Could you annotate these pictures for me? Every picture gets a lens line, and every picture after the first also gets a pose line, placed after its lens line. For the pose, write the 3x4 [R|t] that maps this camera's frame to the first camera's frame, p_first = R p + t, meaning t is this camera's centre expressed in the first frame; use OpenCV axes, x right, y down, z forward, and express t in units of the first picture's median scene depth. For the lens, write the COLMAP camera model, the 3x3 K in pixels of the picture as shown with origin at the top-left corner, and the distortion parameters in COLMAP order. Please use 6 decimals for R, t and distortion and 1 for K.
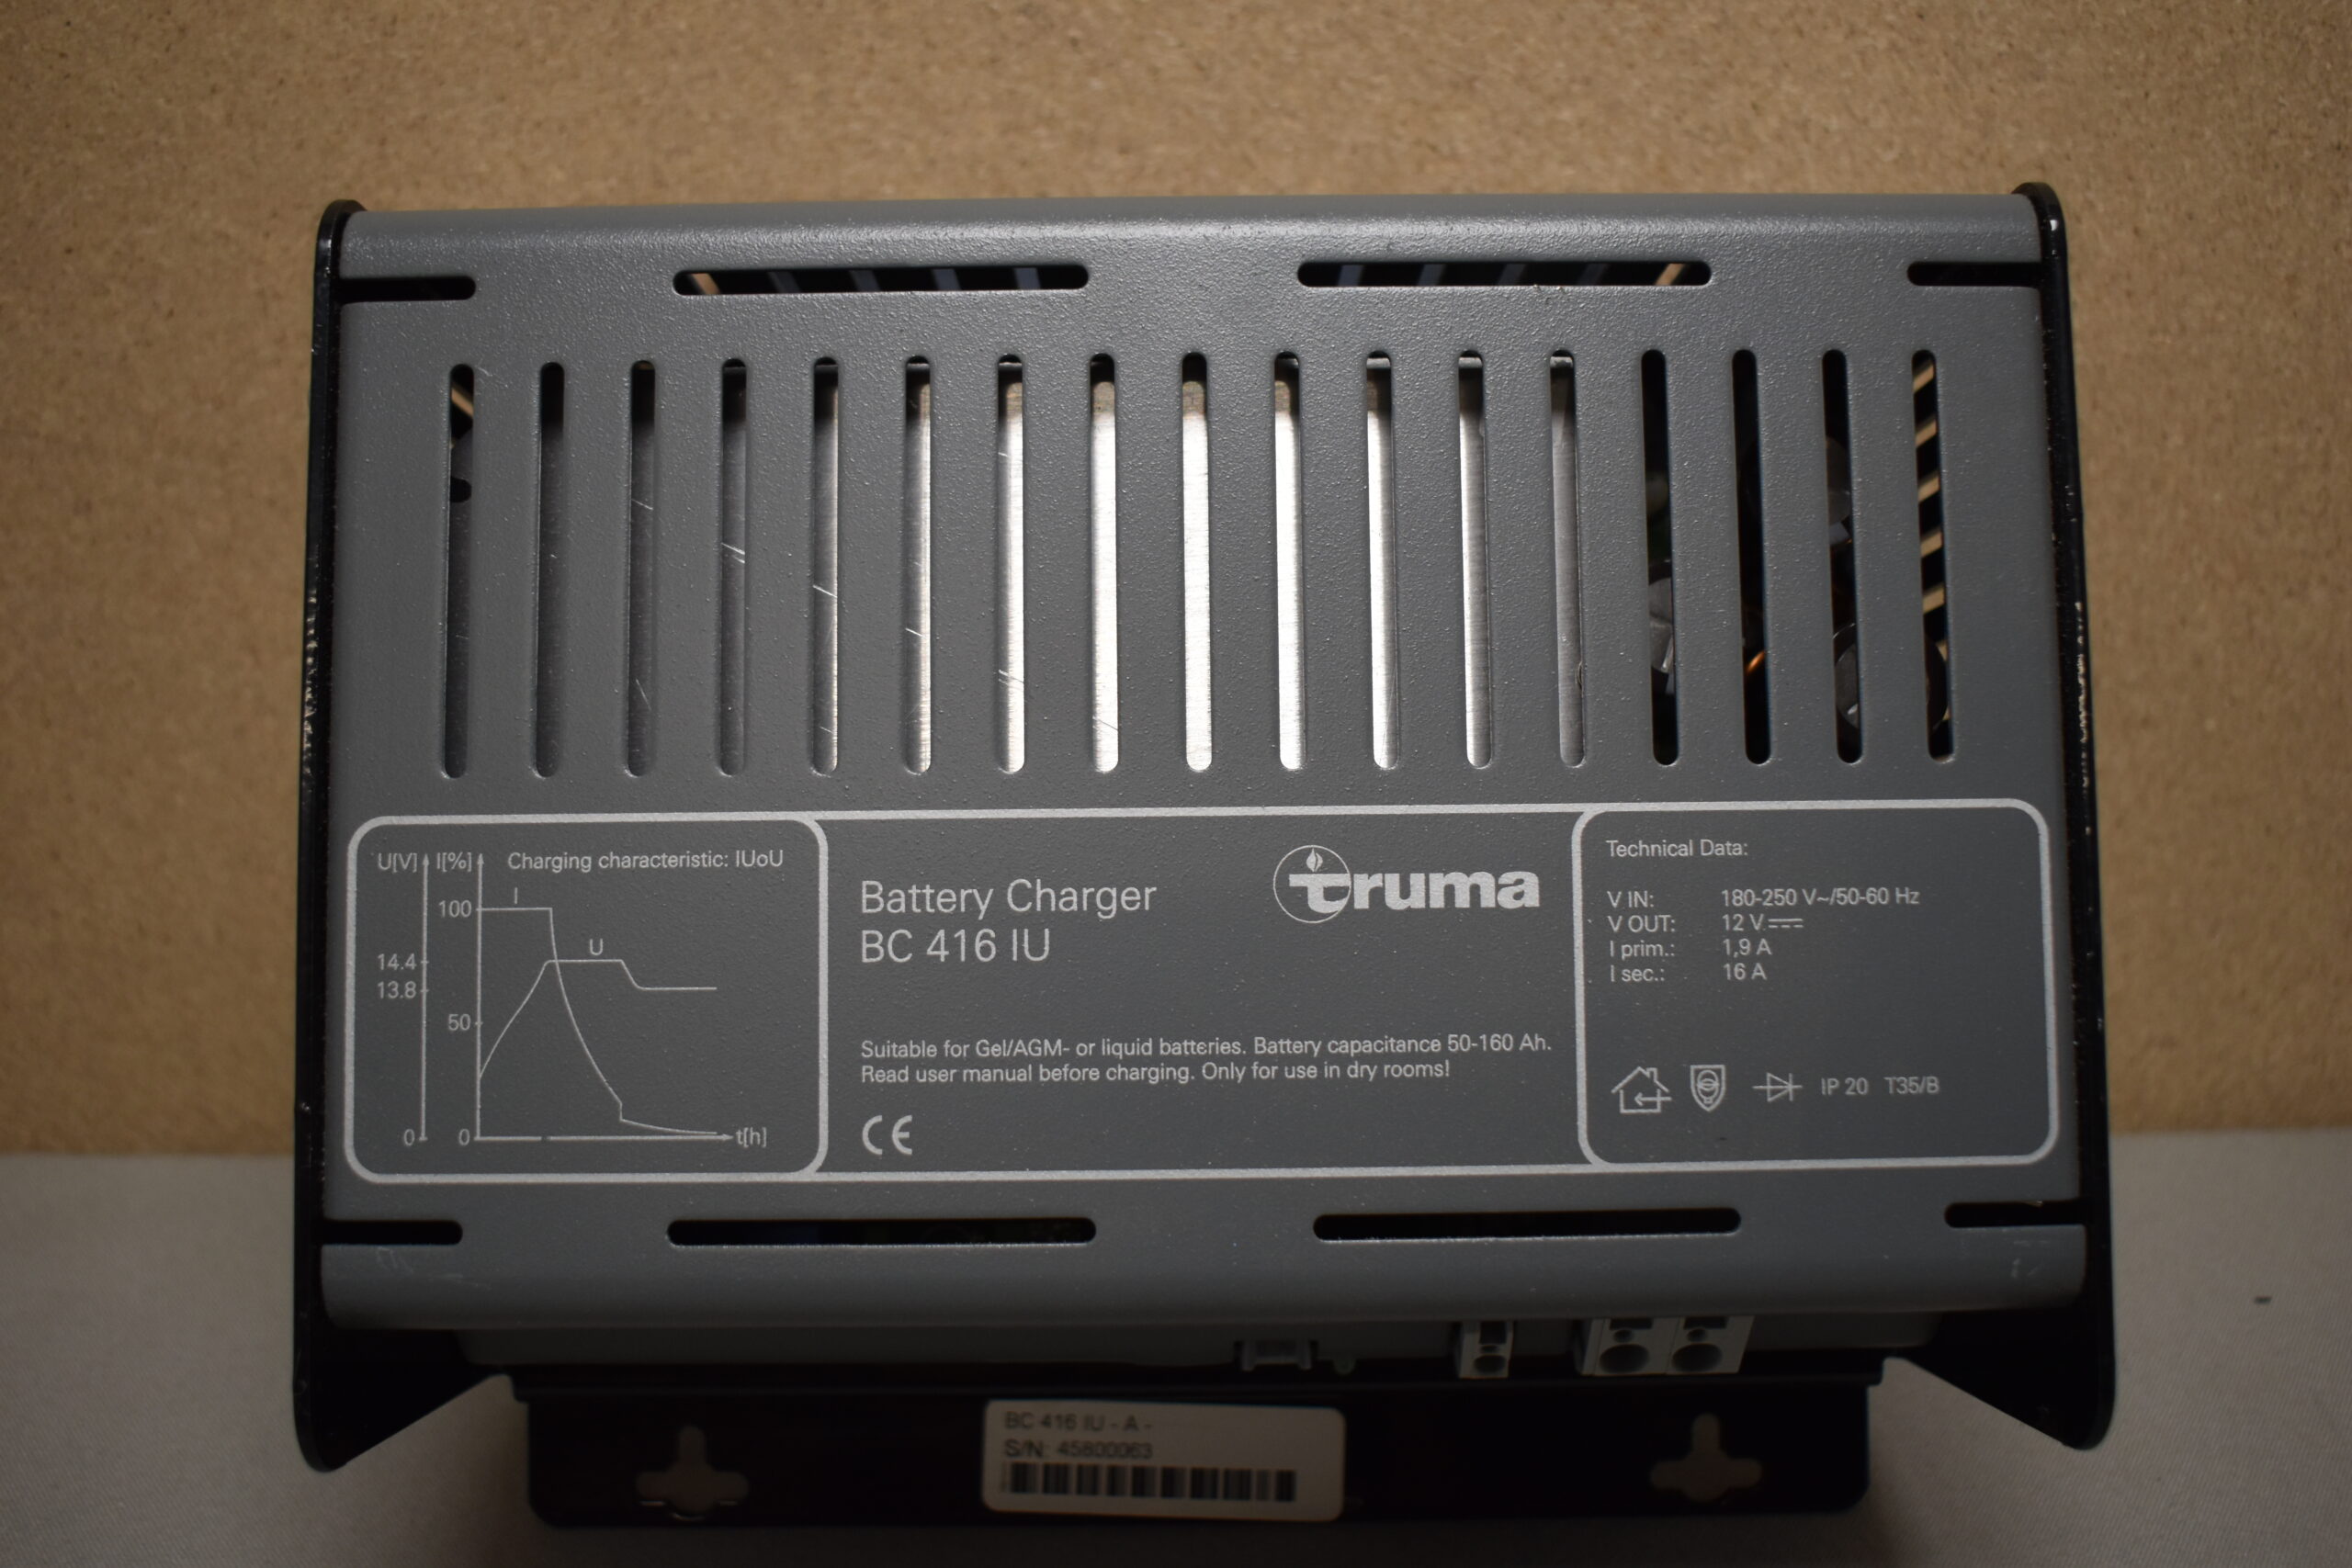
lens RADIAL K [[2270.4, 0, 1194.2], [0, 2270.4, 785.8], [0, 0, 1]] dist [-0.107389, 0.000000]
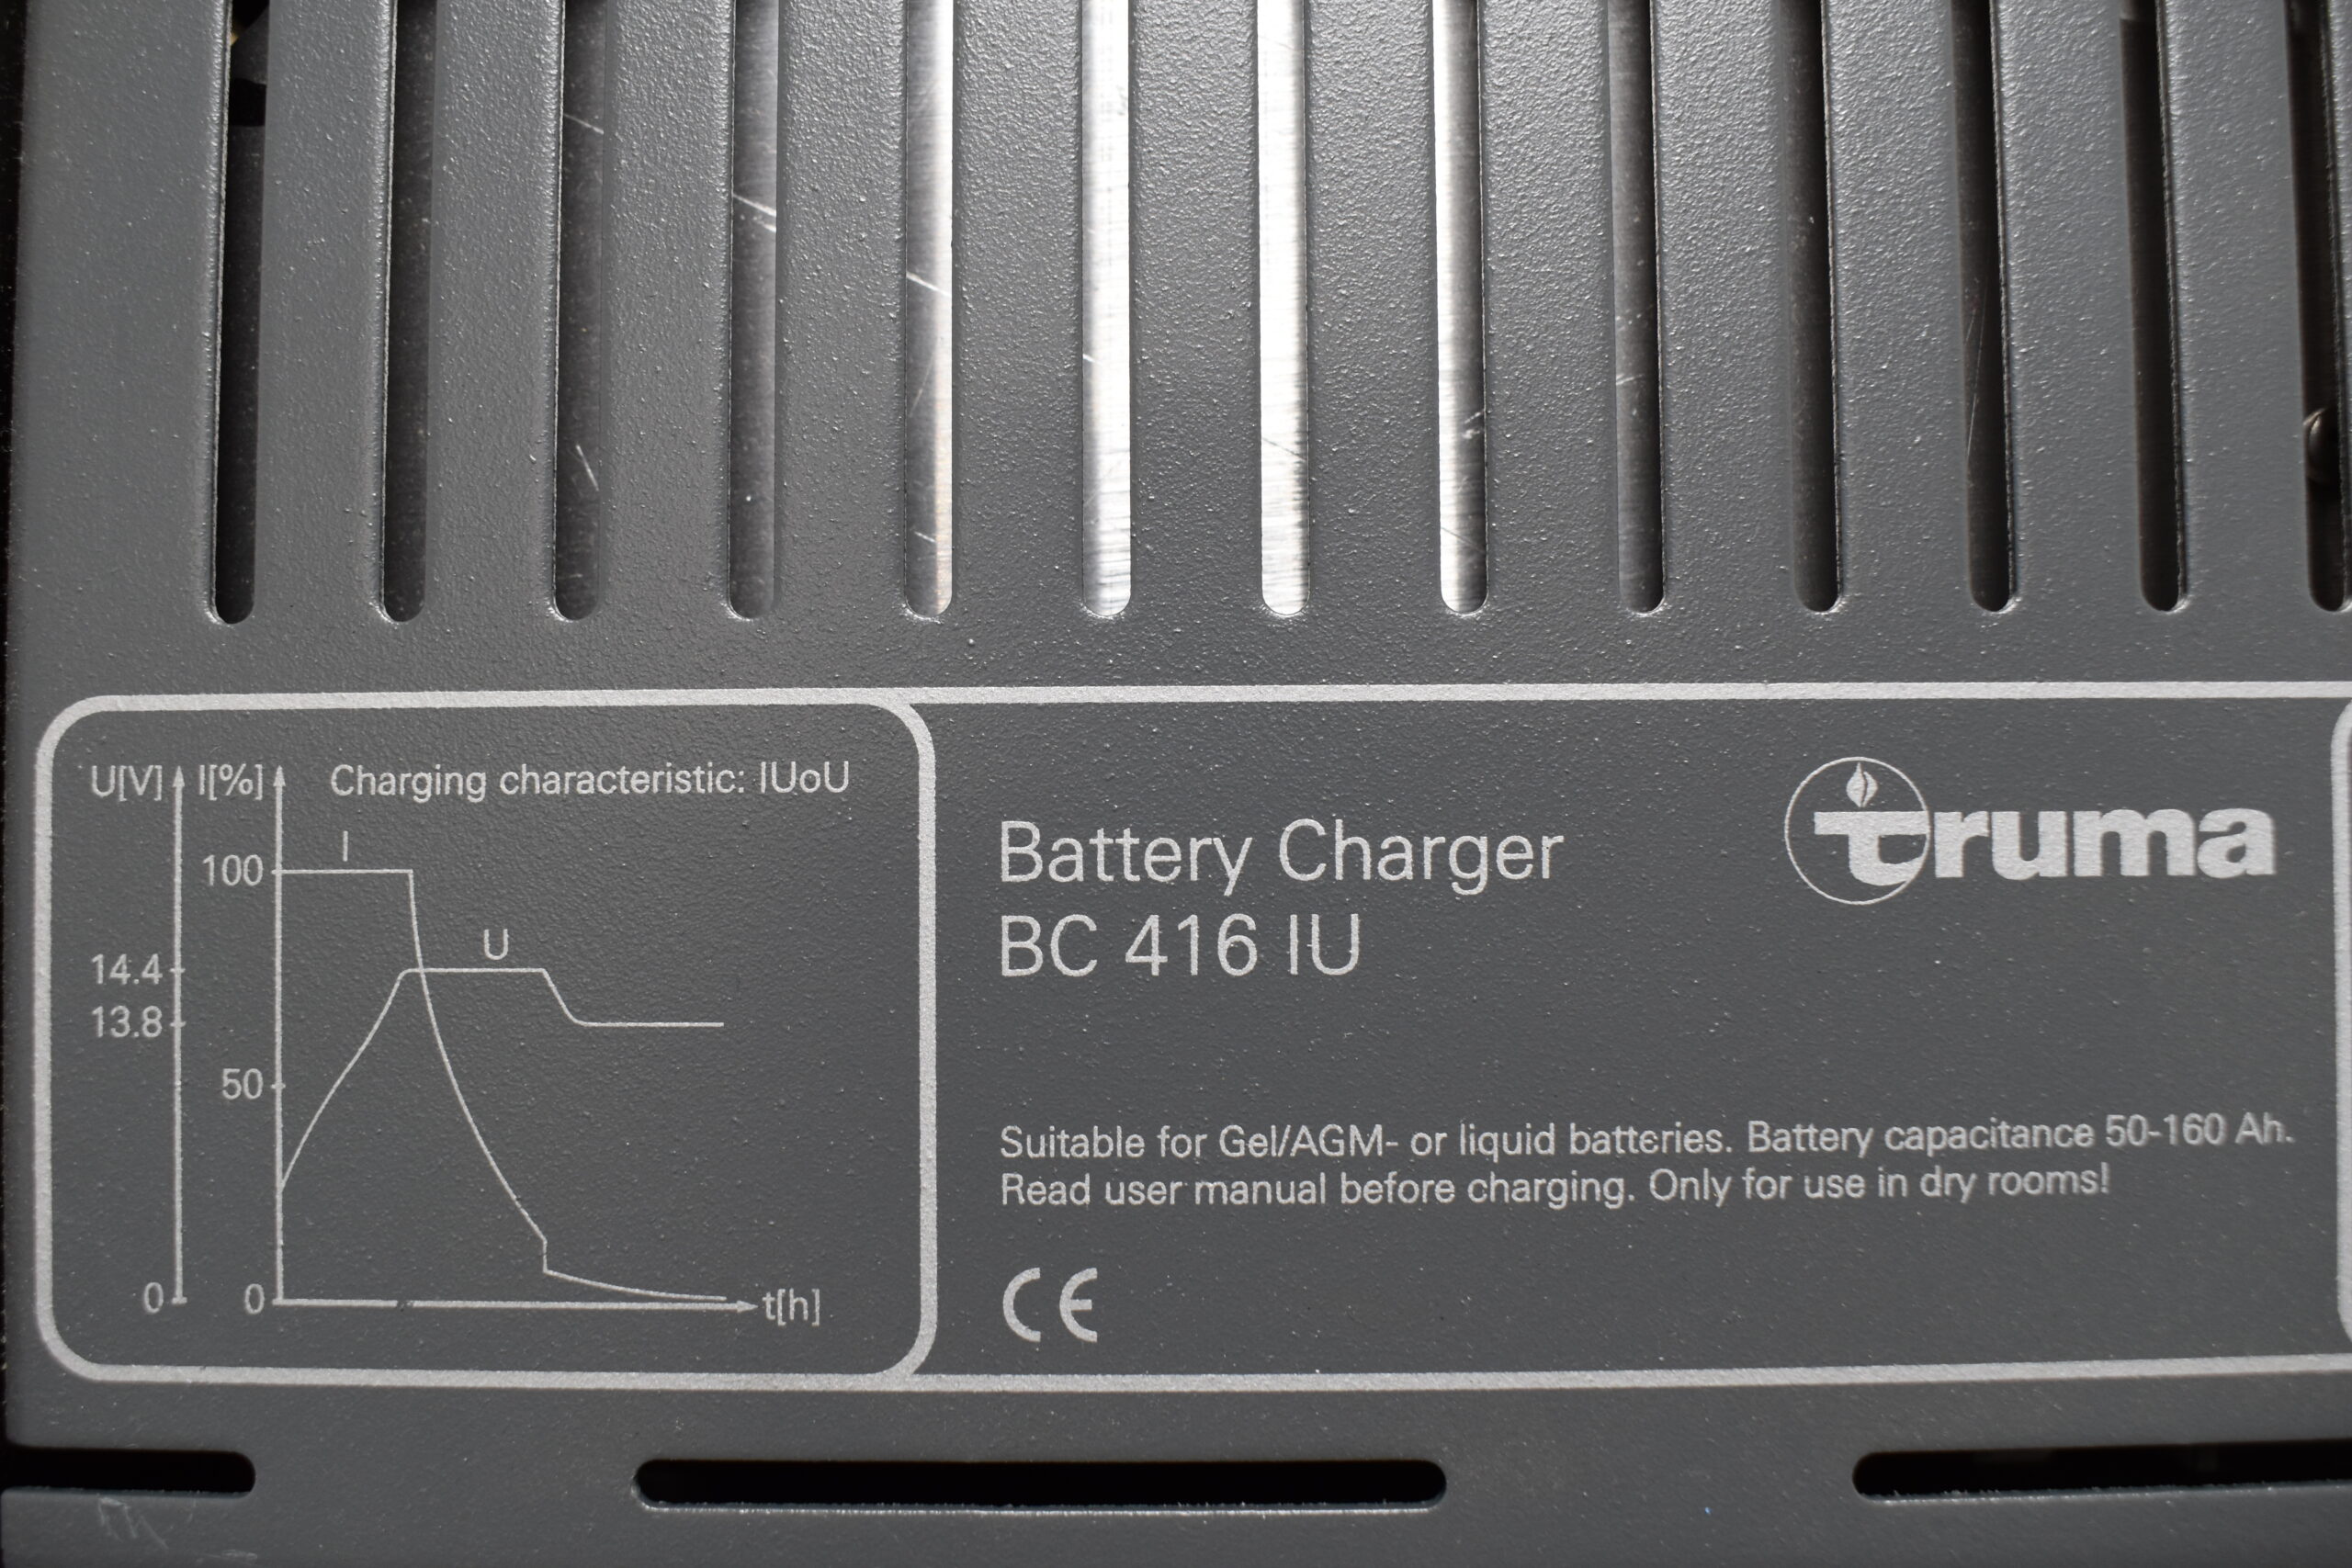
lens RADIAL K [[2270.4, 0, 1177.7], [0, 2270.4, 779.0], [0, 0, 1]] dist [-0.107389, 0.000000]
pose [[0.999893, 0.005097, -0.013736, -0.098887], [-0.004506, 0.999075, 0.042772, 0.009746], [0.013942, -0.042705, 0.998990, 0.477898]]
